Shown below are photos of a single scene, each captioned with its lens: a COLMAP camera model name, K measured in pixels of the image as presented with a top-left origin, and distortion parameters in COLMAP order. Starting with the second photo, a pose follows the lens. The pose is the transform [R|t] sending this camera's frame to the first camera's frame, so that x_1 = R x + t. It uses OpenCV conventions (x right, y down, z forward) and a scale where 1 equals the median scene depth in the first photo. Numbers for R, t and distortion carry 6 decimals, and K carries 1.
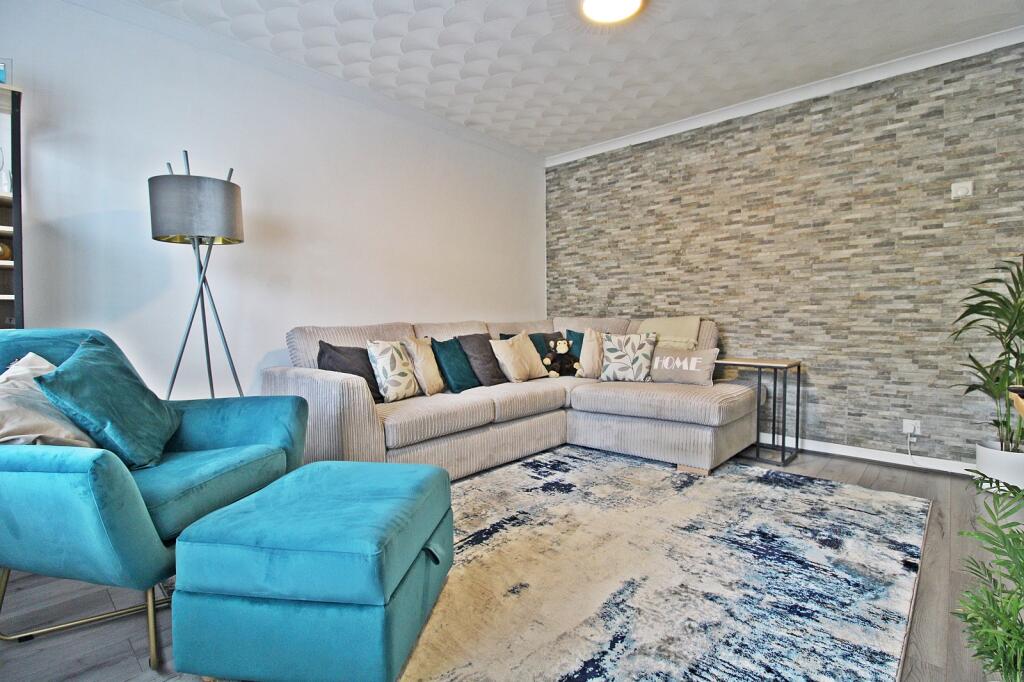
lens RADIAL K [[487.8, 0, 509.2], [0, 487.8, 330.2], [0, 0, 1]] dist [0.002168, -0.014888]
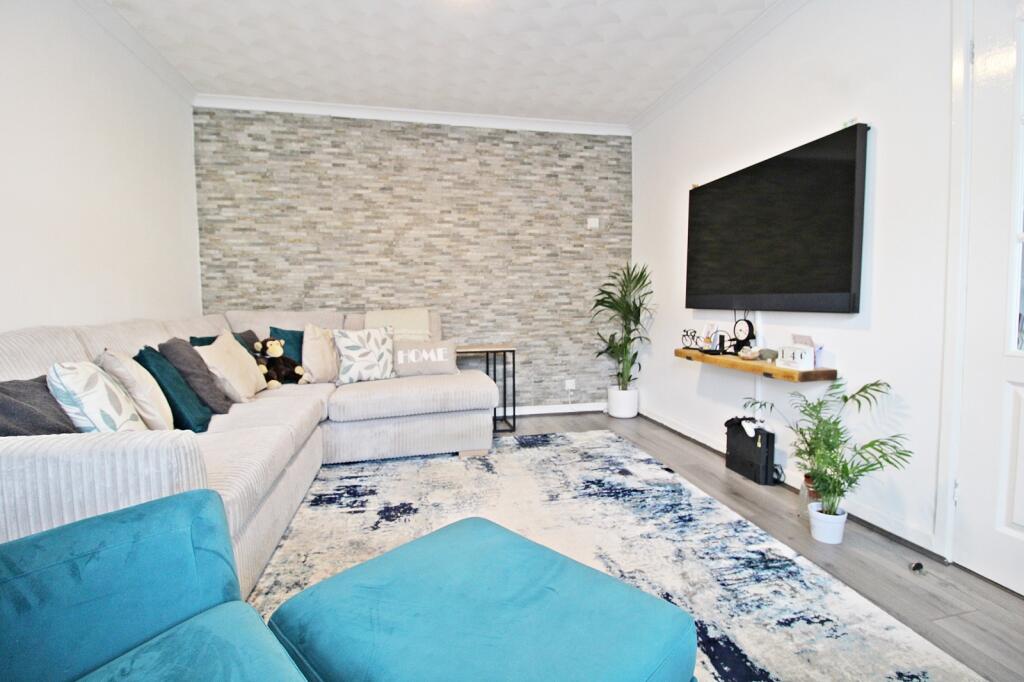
lens RADIAL K [[487.8, 0, 509.2], [0, 487.8, 330.2], [0, 0, 1]] dist [0.002168, -0.014888]
pose [[0.563669, -0.047917, 0.824610, -0.421974], [0.027395, 0.998851, 0.039316, -0.021380], [-0.825546, 0.000429, 0.564334, 0.311030]]
